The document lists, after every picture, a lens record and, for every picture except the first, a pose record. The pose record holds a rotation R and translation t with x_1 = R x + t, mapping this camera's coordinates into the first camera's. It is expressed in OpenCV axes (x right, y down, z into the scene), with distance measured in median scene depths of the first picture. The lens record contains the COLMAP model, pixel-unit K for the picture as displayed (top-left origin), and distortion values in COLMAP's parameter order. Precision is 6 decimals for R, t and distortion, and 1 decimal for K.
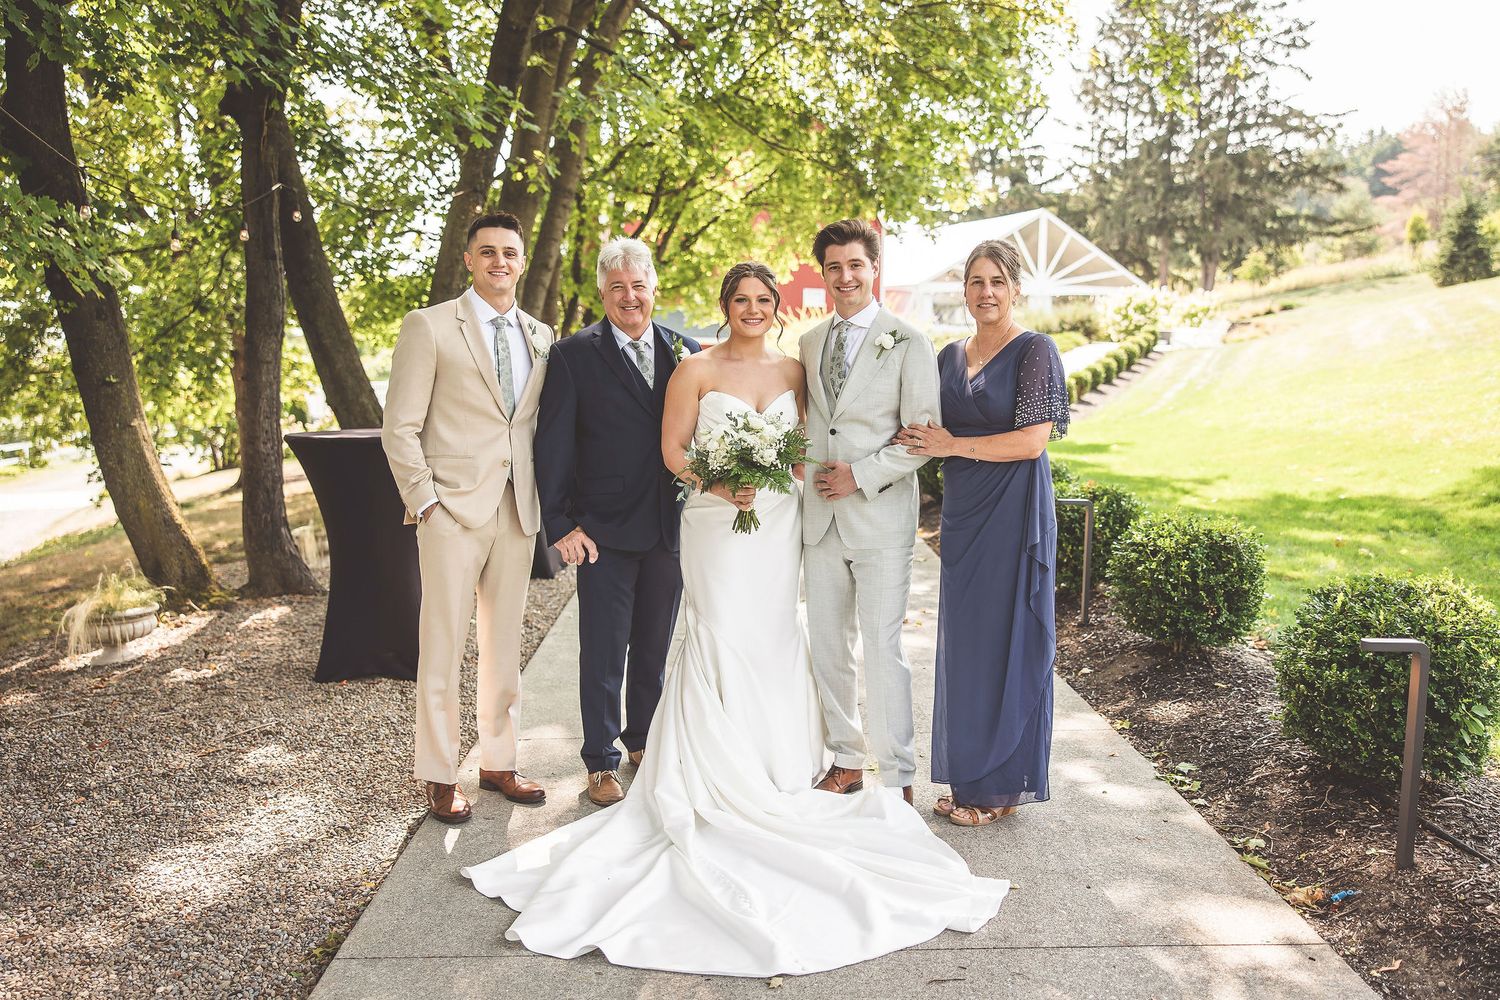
lens RADIAL K [[1214.7, 0, 750.0], [0, 1214.7, 500.0], [0, 0, 1]] dist [-0.008657, 0.005766]
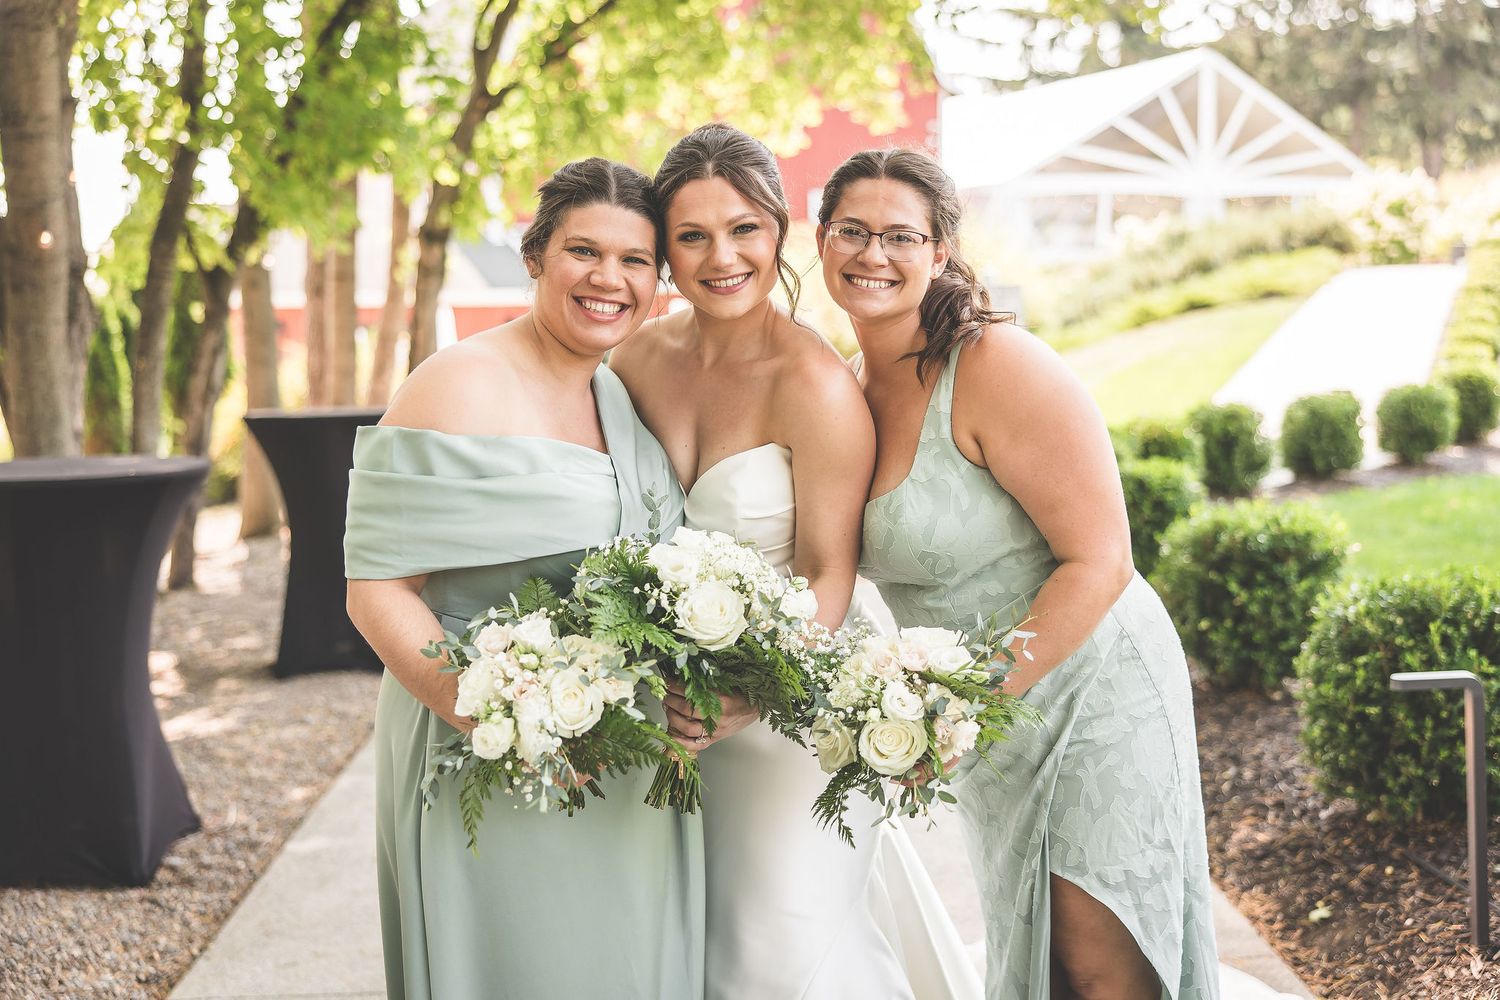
lens RADIAL K [[1603.5, 0, 726.7], [0, 1603.5, 538.0], [0, 0, 1]] dist [0.004832, -0.038149]
pose [[0.999694, -0.024464, -0.003786, 0.001800], [0.024552, 0.999380, 0.025236, -0.026402], [0.003166, -0.025321, 0.999674, 0.216390]]
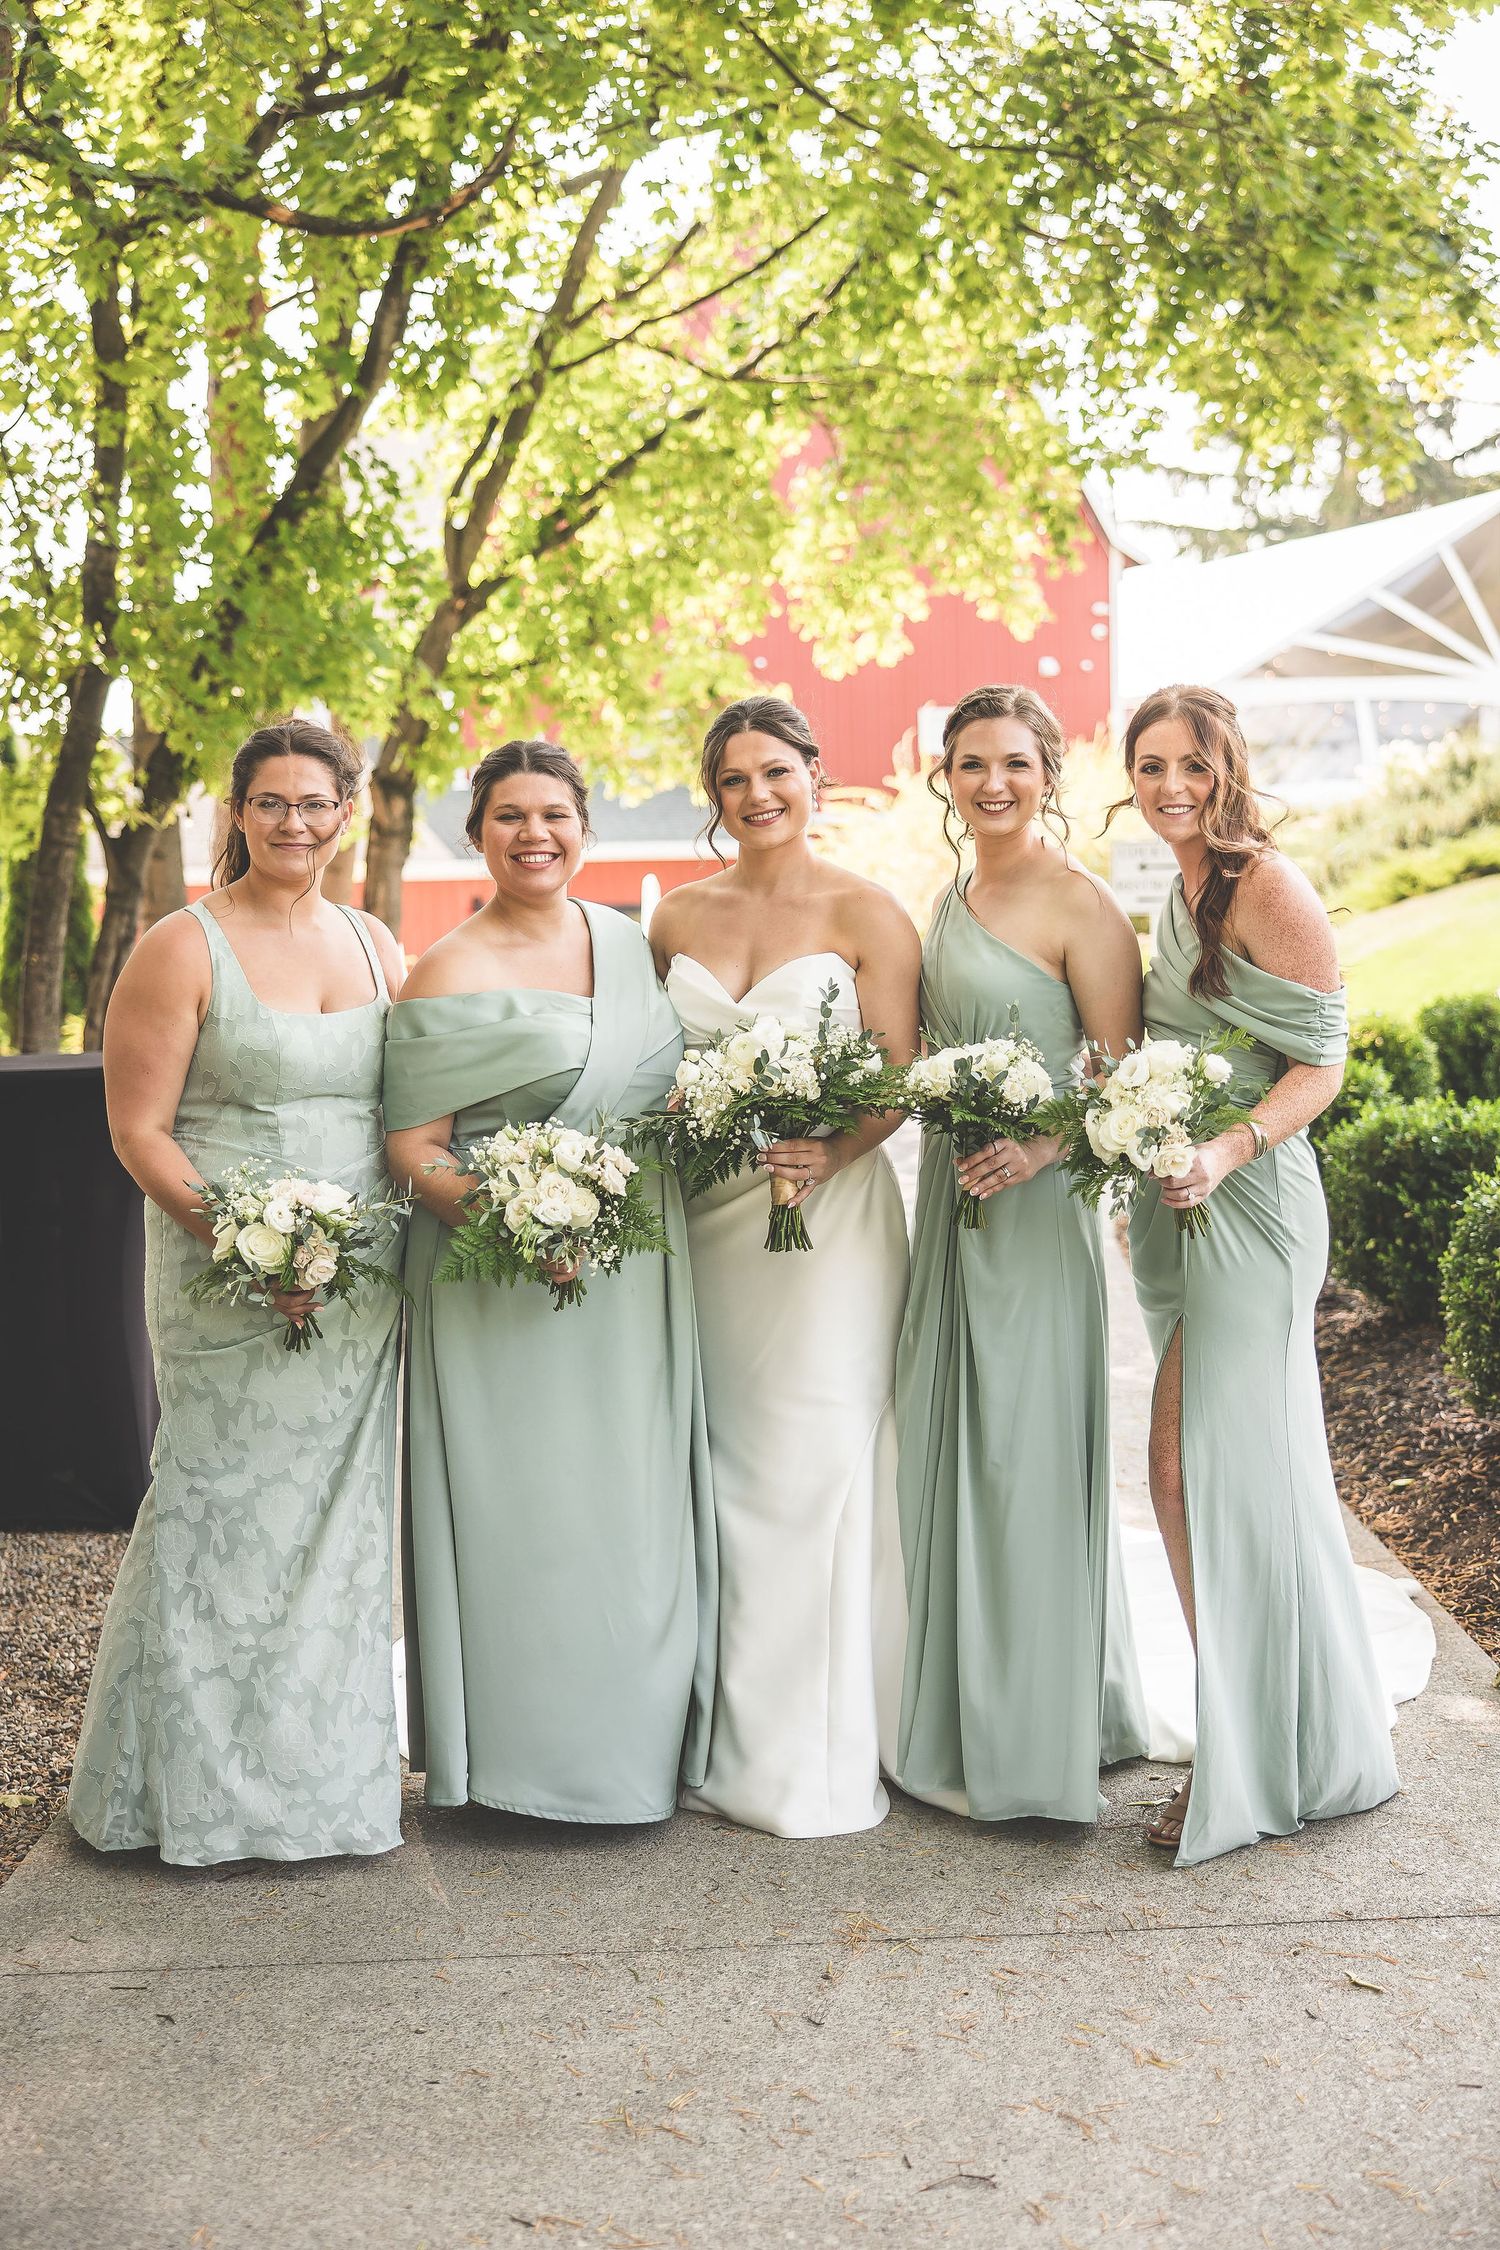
lens RADIAL K [[2491.9, 0, 755.5], [0, 2491.9, 1192.8], [0, 0, 1]] dist [-0.007704, 0.007508]
pose [[0.999149, -0.035150, -0.021587, 0.001868], [0.035283, 0.999360, 0.005843, -0.020850], [0.021368, -0.006600, 0.999750, 0.174448]]
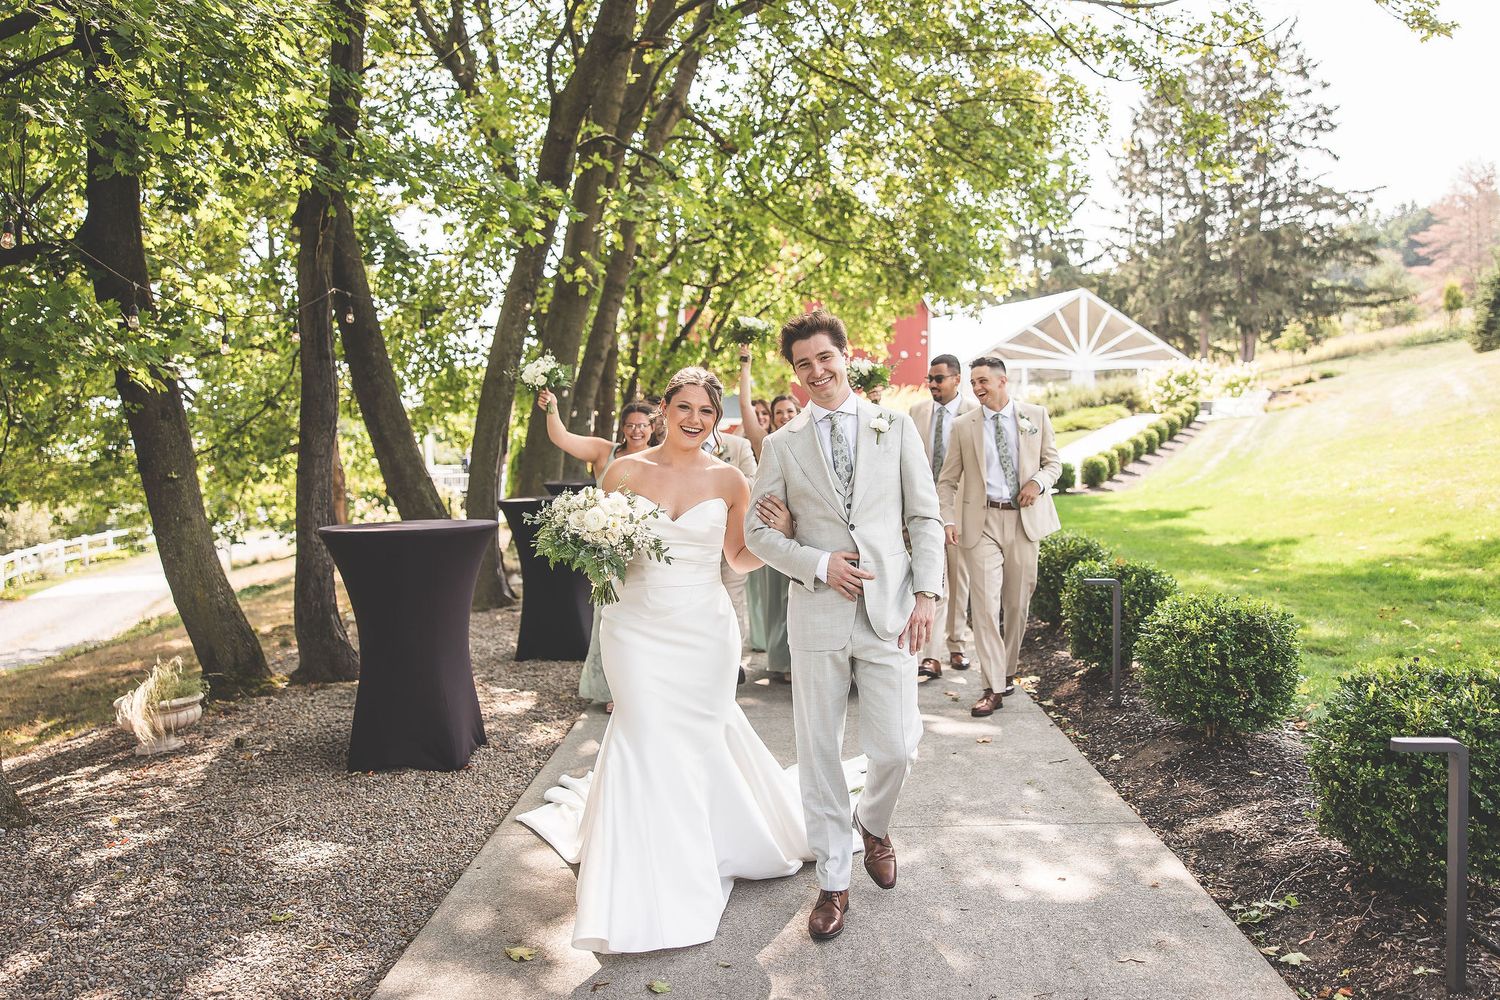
lens RADIAL K [[1153.2, 0, 750.1], [0, 1153.2, 476.0], [0, 0, 1]] dist [0.000034, -0.000975]
pose [[0.998384, -0.020058, -0.053177, 0.003674], [0.015670, 0.996534, -0.081693, -0.001296], [0.054631, 0.080728, 0.995238, 0.004341]]
